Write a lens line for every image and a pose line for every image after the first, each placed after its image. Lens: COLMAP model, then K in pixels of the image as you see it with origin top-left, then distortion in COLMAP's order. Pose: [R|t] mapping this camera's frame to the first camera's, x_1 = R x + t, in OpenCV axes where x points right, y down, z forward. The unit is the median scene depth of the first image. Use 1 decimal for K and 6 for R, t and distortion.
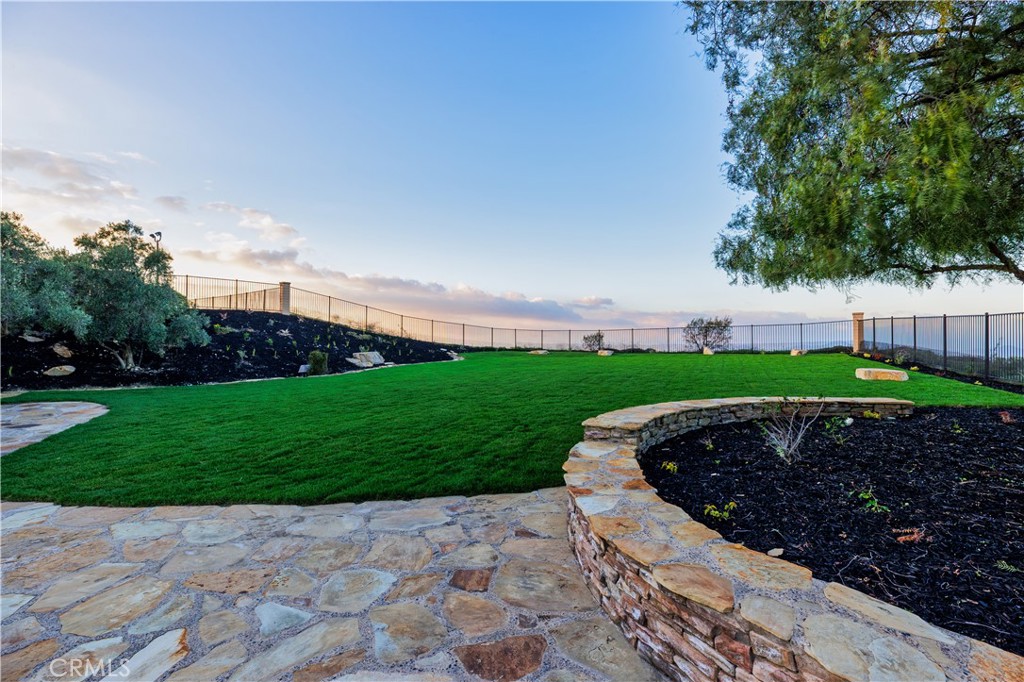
lens RADIAL K [[453.4, 0, 512.0], [0, 453.4, 341.0], [0, 0, 1]] dist [-0.001184, -0.000204]
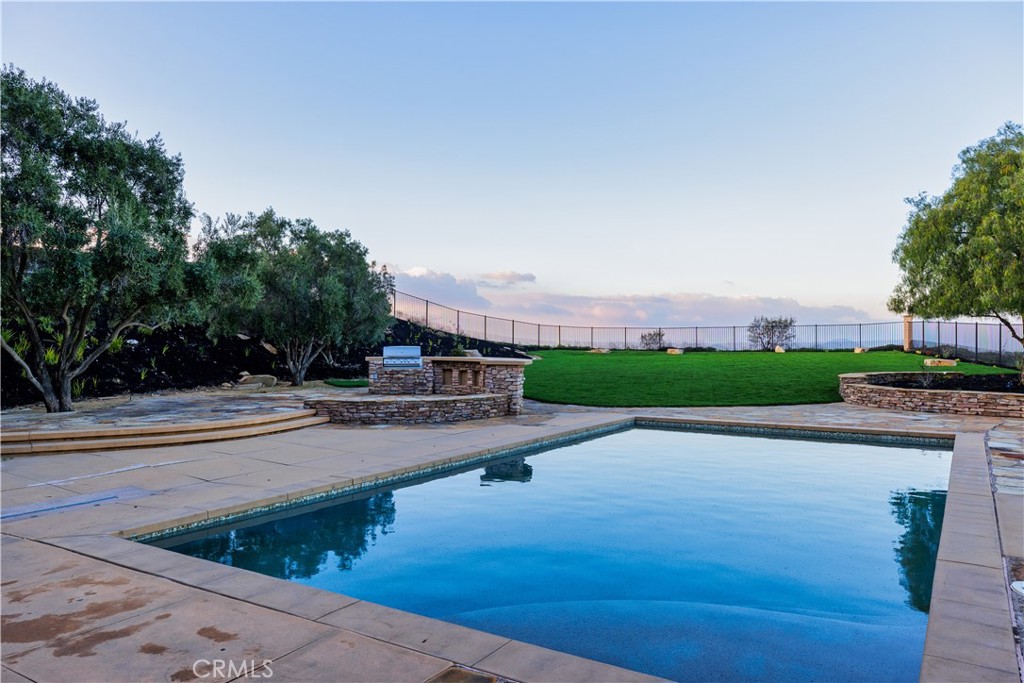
lens RADIAL K [[712.8, 0, 512.0], [0, 712.8, 341.5], [0, 0, 1]] dist [0.055434, 0.001183]
pose [[0.979668, 0.000348, 0.200625, -0.505239], [-0.001723, 0.999976, 0.006676, -0.006117], [-0.200618, -0.006886, 0.979645, -0.515439]]
